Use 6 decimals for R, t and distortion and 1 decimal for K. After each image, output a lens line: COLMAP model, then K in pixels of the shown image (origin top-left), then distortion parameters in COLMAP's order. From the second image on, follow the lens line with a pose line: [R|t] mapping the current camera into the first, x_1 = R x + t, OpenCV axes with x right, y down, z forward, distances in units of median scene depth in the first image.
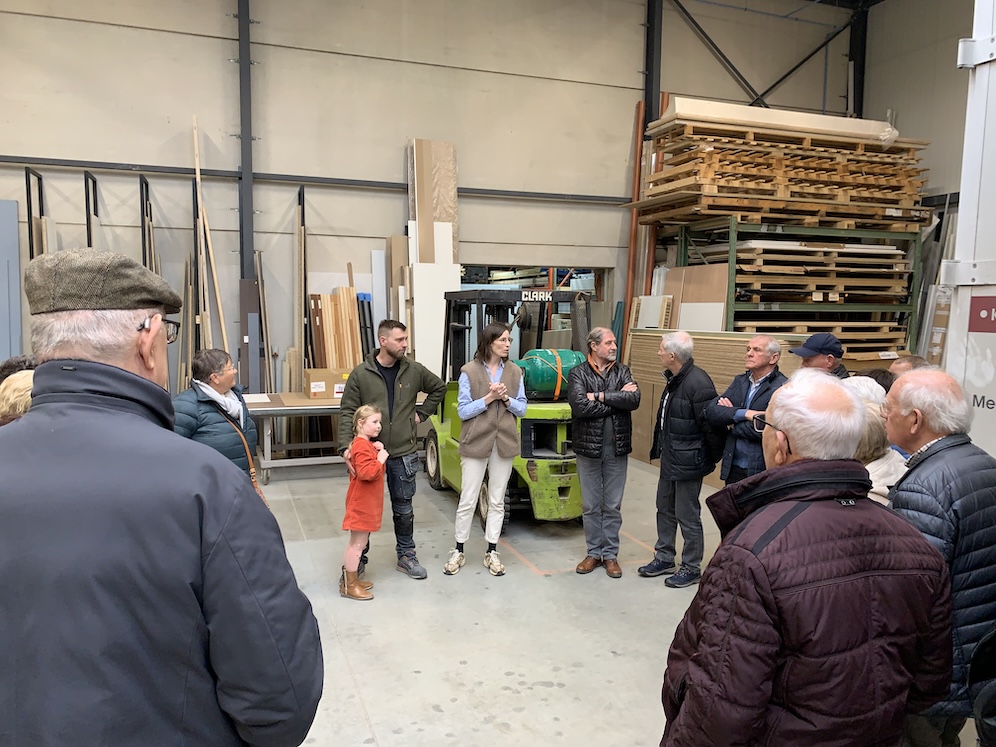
lens RADIAL K [[762.2, 0, 497.8], [0, 762.2, 364.8], [0, 0, 1]] dist [0.036507, -0.039727]
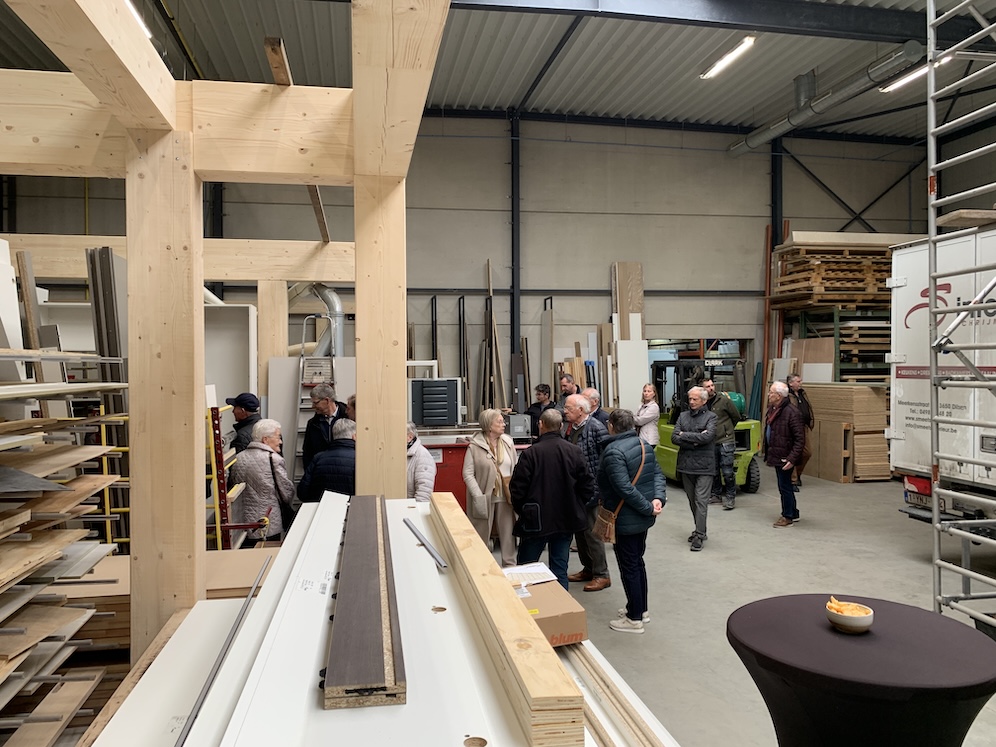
lens RADIAL K [[751.7, 0, 477.4], [0, 751.7, 365.8], [0, 0, 1]] dist [-0.008751, -0.004891]
pose [[0.981666, -0.016113, -0.189928, -0.107491], [0.002055, 0.997257, -0.073983, 0.031253], [0.190599, 0.072237, 0.979006, -0.570924]]
